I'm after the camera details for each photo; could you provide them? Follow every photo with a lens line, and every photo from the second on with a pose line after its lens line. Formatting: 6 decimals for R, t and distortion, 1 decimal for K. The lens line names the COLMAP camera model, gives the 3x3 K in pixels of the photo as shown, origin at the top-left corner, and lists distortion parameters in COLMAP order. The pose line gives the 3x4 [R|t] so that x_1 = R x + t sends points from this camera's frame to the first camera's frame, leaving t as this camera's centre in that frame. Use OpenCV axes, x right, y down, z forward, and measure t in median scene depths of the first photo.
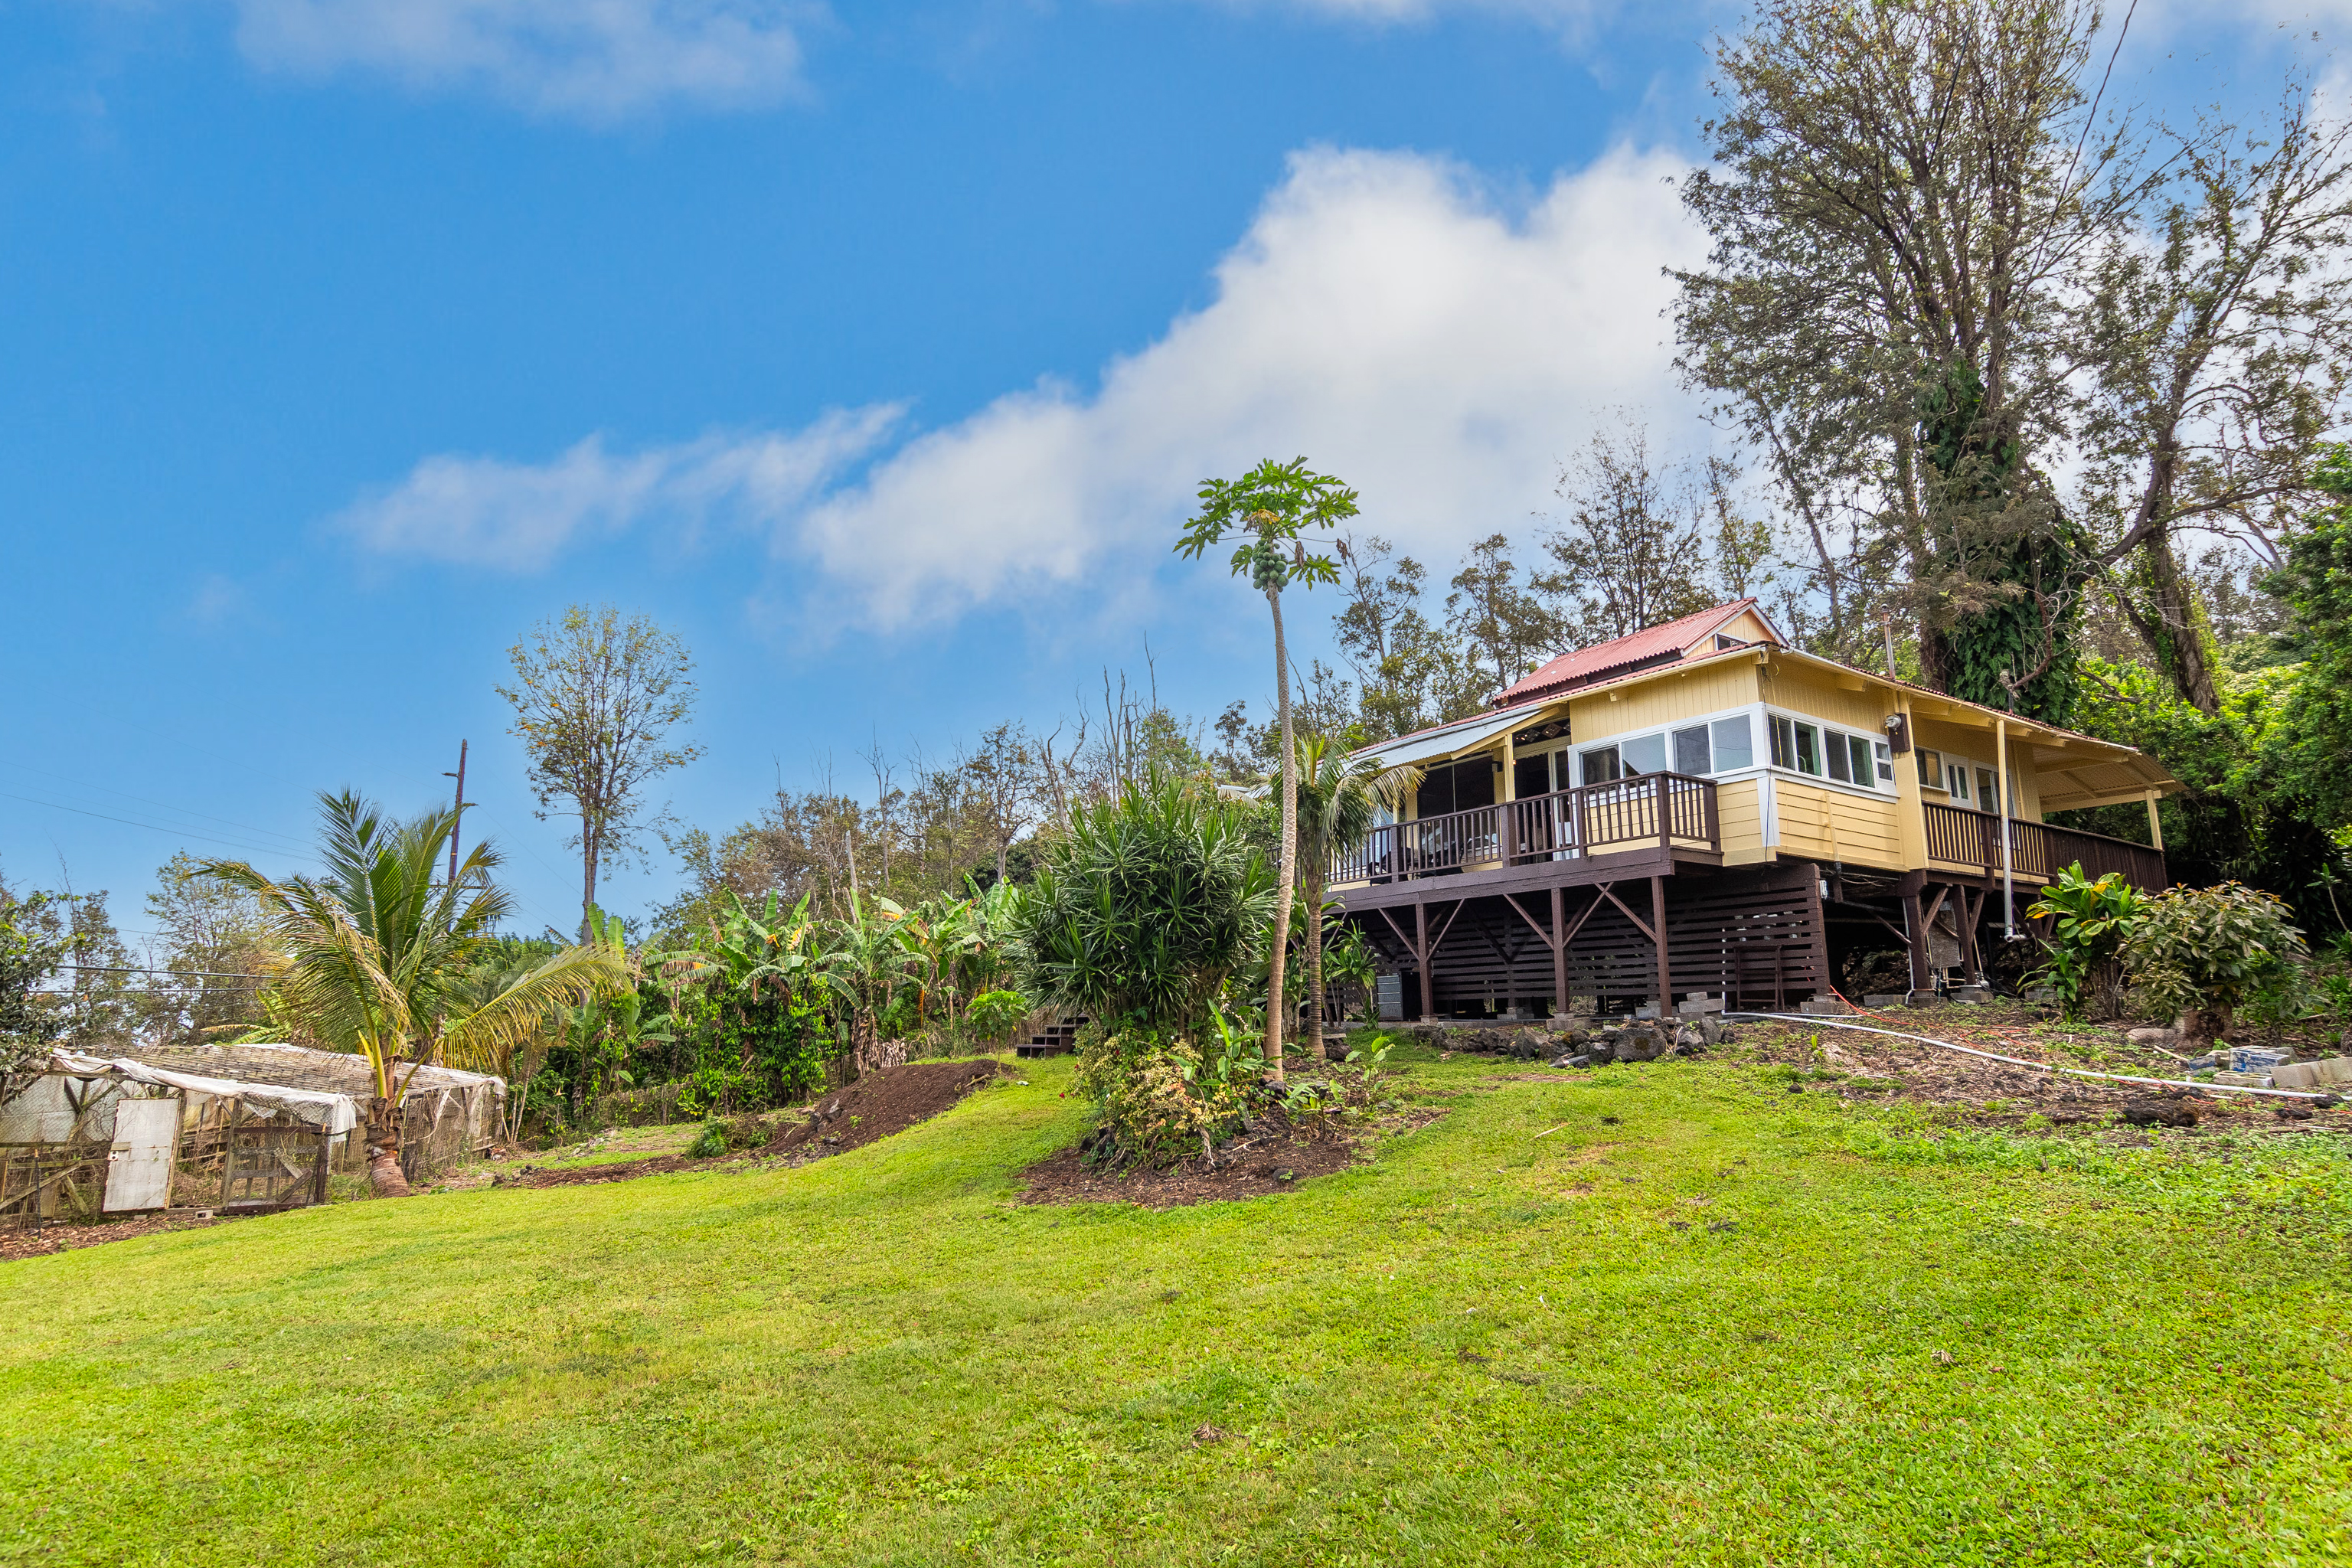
lens RADIAL K [[1250.2, 0, 1176.0], [0, 1250.2, 784.0], [0, 0, 1]] dist [-0.002617, -0.000018]
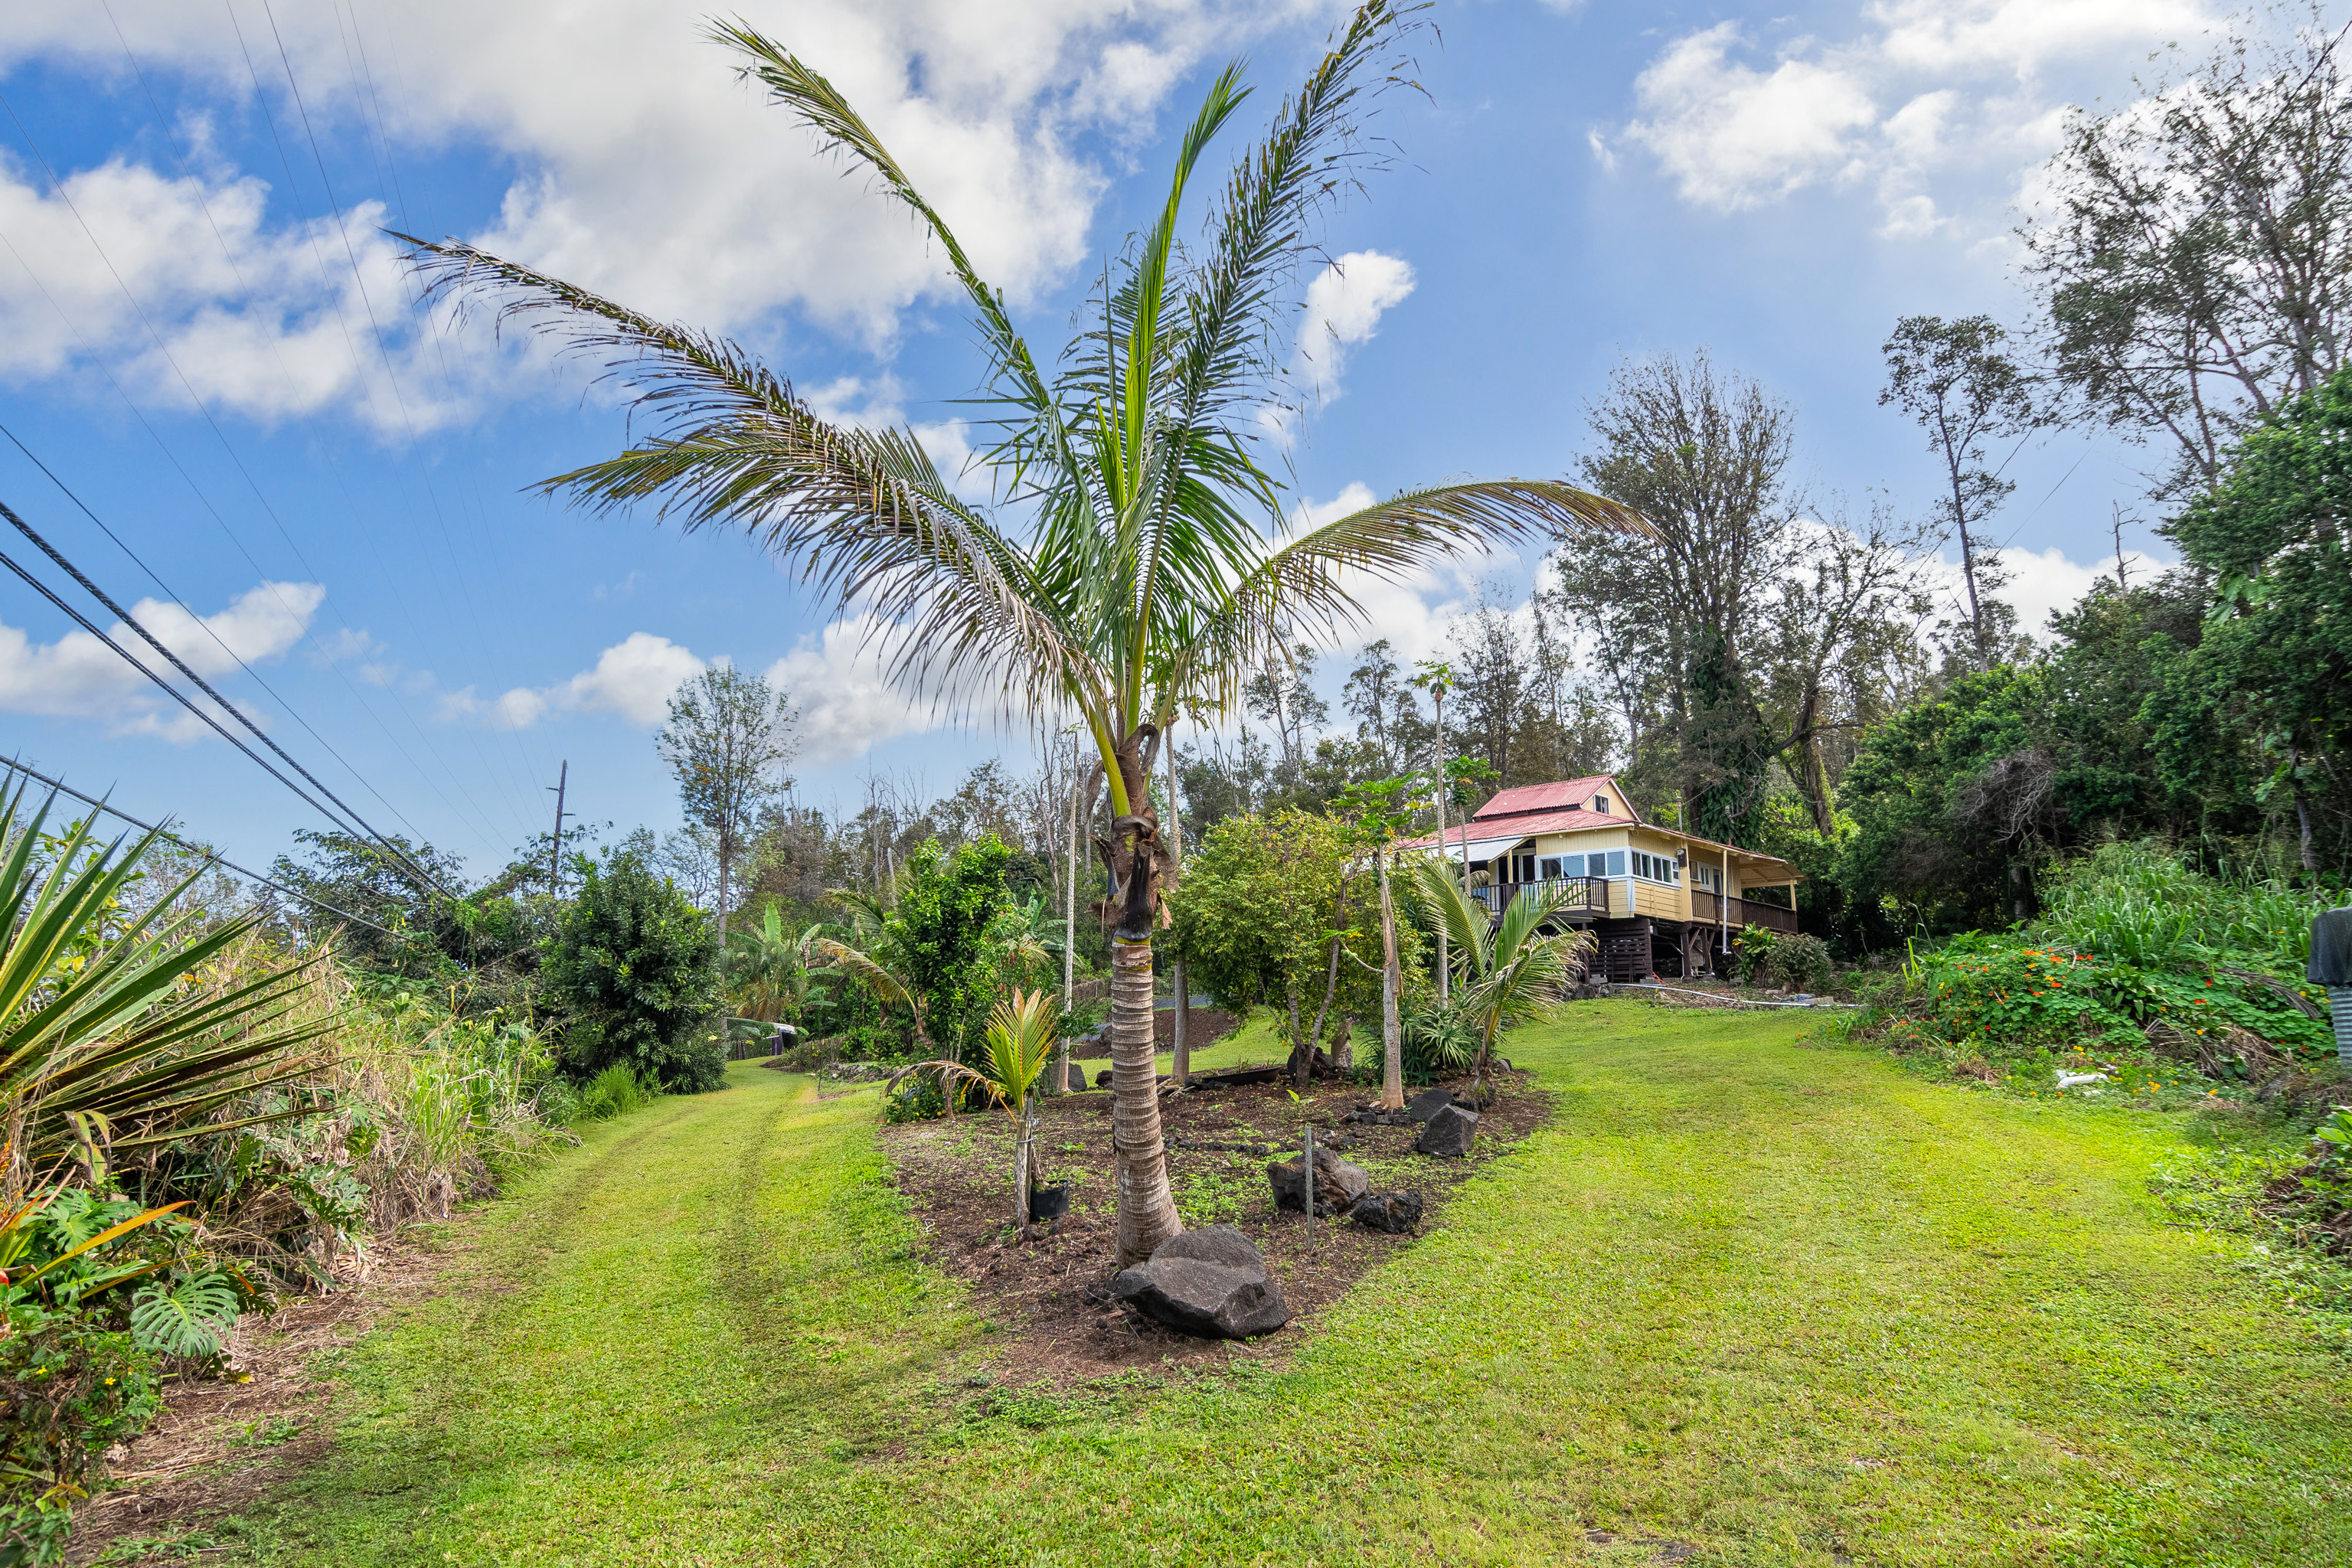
lens RADIAL K [[1250.2, 0, 1176.0], [0, 1250.2, 784.0], [0, 0, 1]] dist [-0.002617, -0.000018]
pose [[0.983763, 0.045182, 0.173693, -0.616028], [-0.045410, 0.998965, -0.002666, -0.112887], [-0.173634, -0.005265, 0.984796, -0.905301]]
